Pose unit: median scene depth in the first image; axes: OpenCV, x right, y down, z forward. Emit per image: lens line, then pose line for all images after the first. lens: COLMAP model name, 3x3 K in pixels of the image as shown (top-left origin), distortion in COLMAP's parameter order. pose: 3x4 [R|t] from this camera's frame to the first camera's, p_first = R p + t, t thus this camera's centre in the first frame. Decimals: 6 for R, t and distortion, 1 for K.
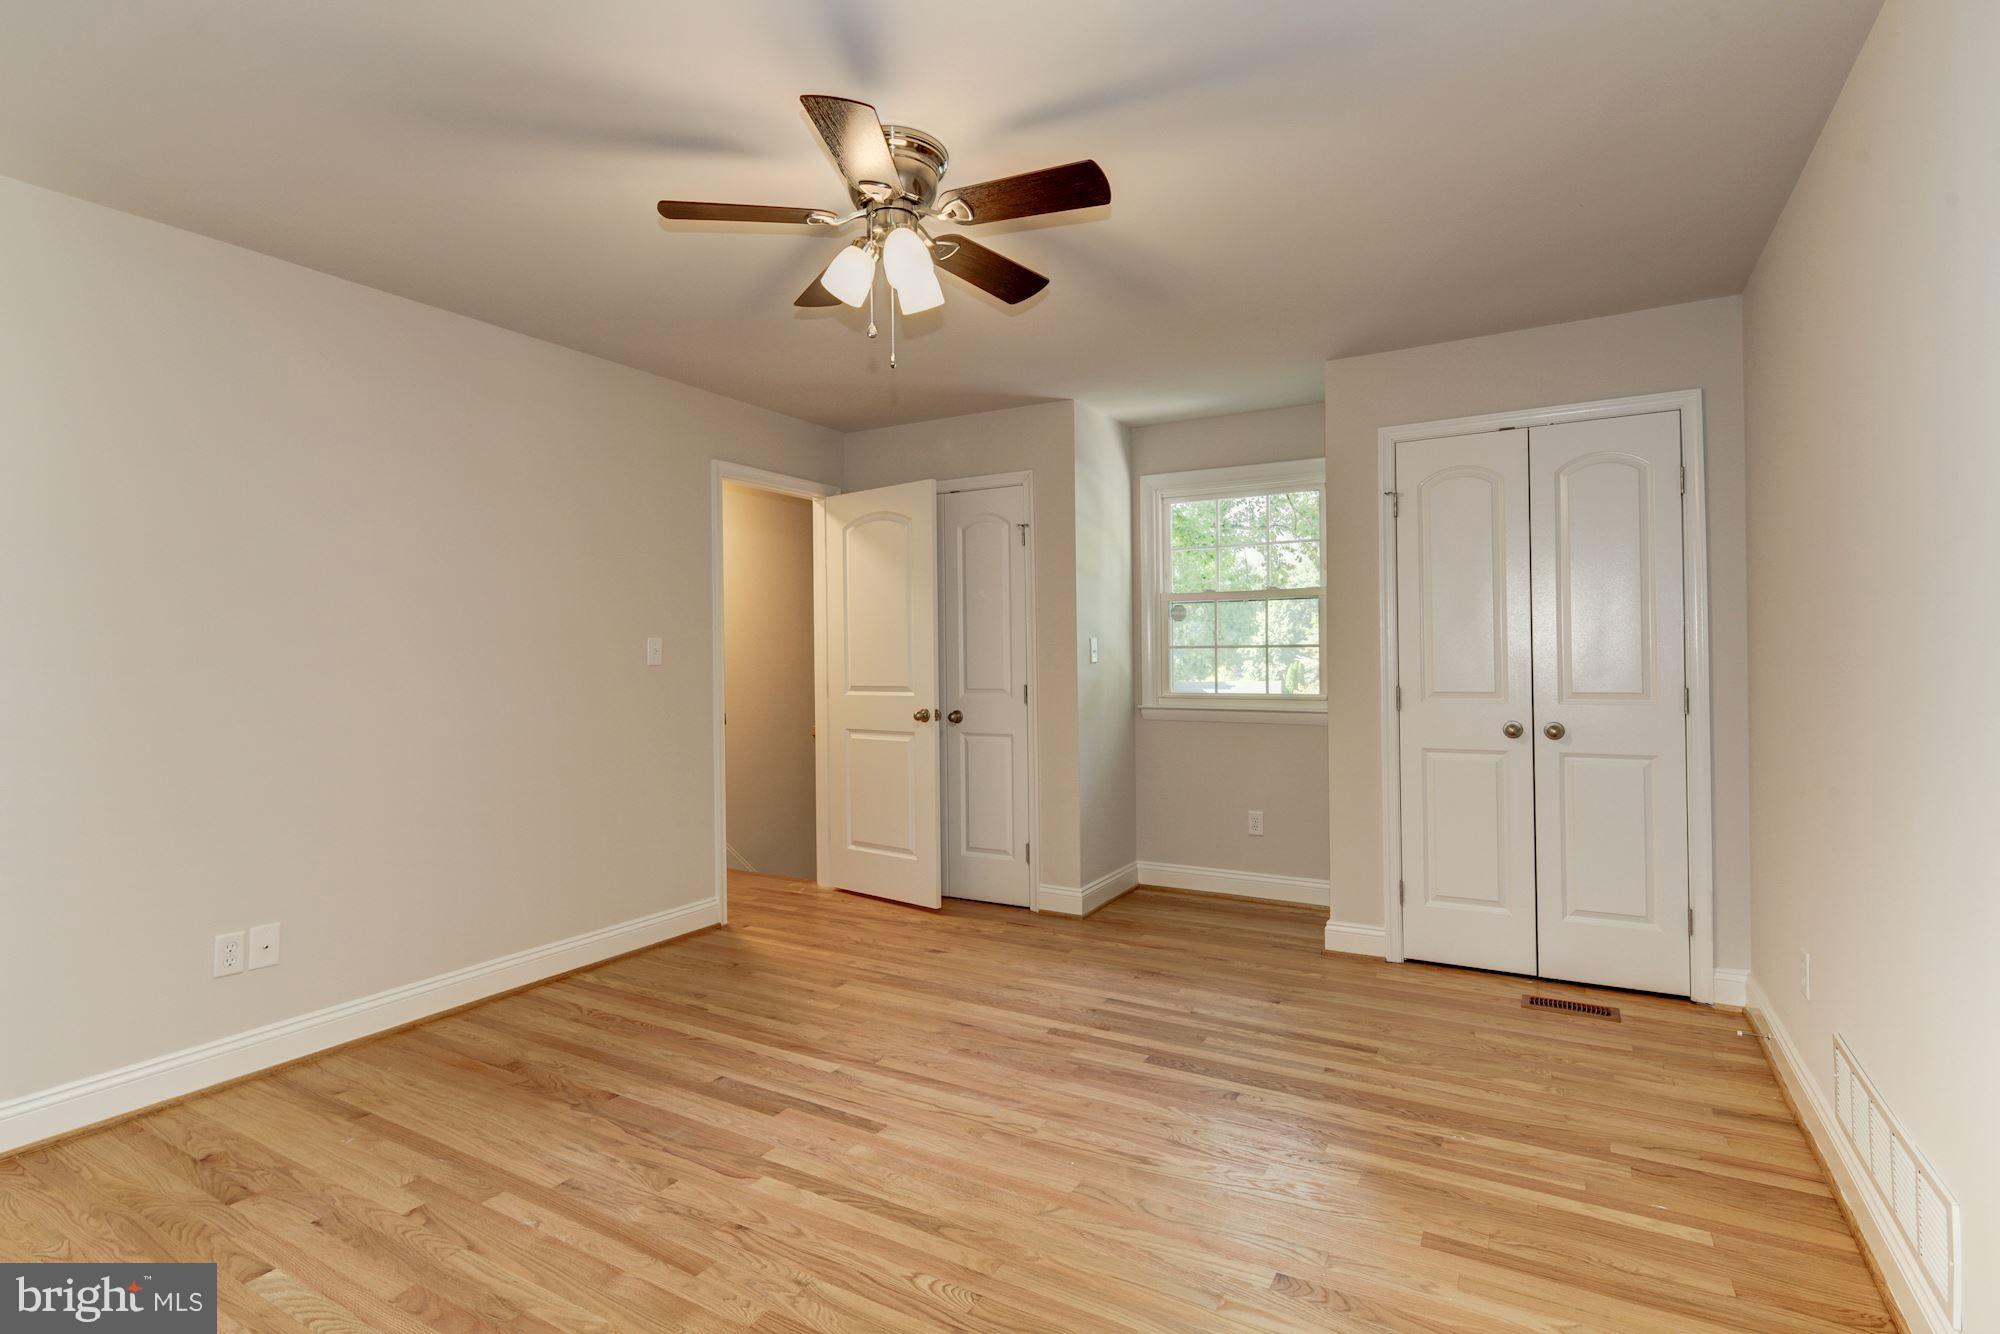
lens RADIAL K [[969.0, 0, 997.9], [0, 969.0, 652.5], [0, 0, 1]] dist [0.004307, -0.004846]
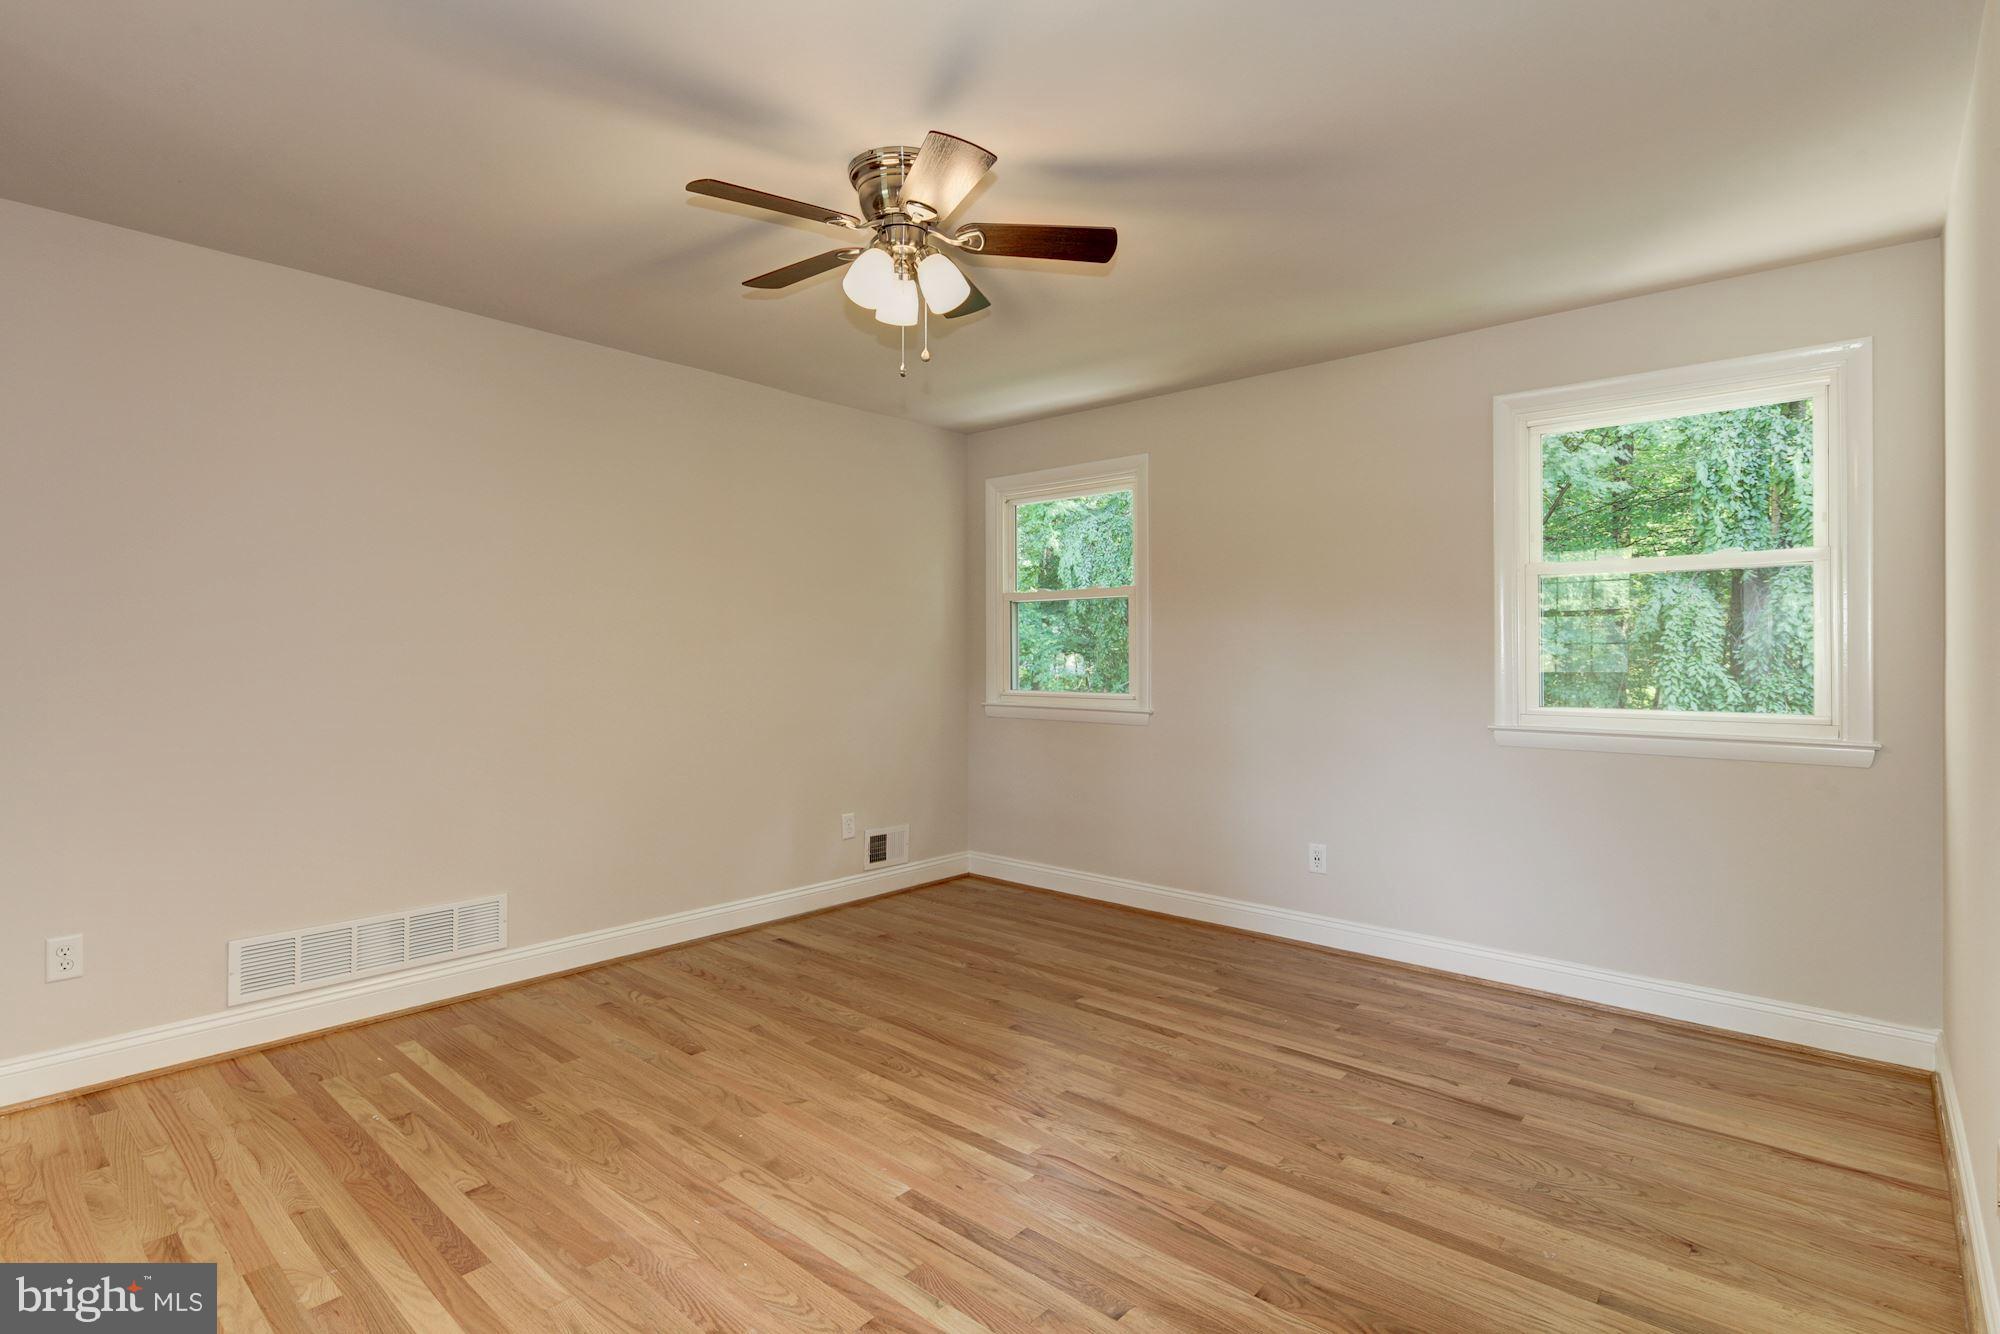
lens RADIAL K [[969.0, 0, 997.9], [0, 969.0, 652.5], [0, 0, 1]] dist [0.004307, -0.004846]
pose [[-0.980665, 0.009676, 0.195454, -0.358510], [0.008214, 0.999932, -0.008287, 0.010352], [-0.195520, -0.006521, -0.980678, 1.742167]]
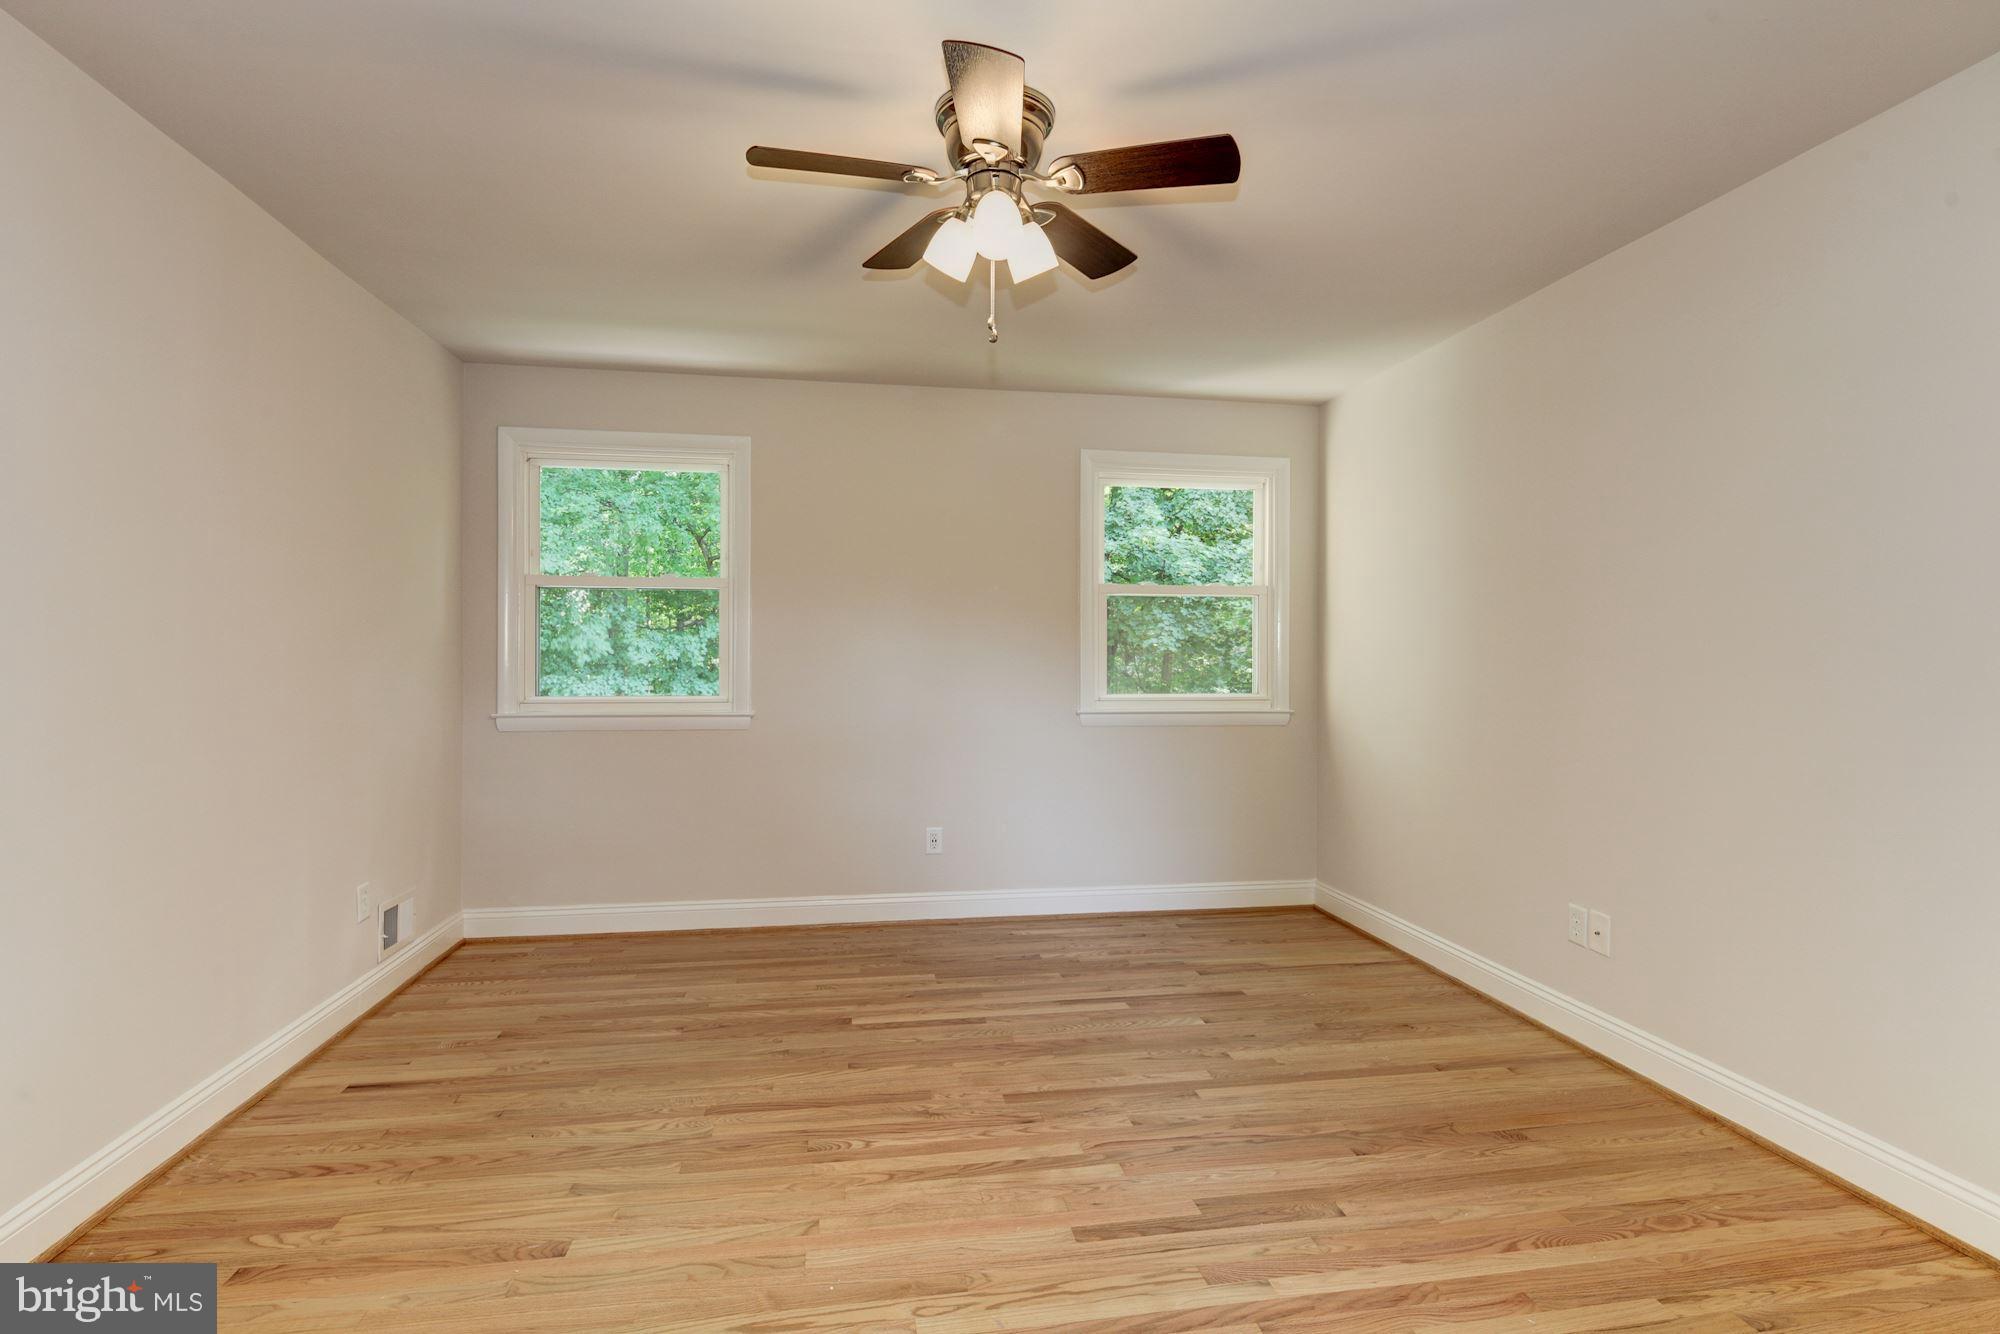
lens RADIAL K [[969.0, 0, 997.9], [0, 969.0, 652.5], [0, 0, 1]] dist [0.004307, -0.004846]
pose [[-0.770755, 0.007114, -0.637092, 0.421231], [0.006565, 0.999973, 0.003224, -0.001127], [0.637098, -0.001698, -0.770781, 1.500042]]
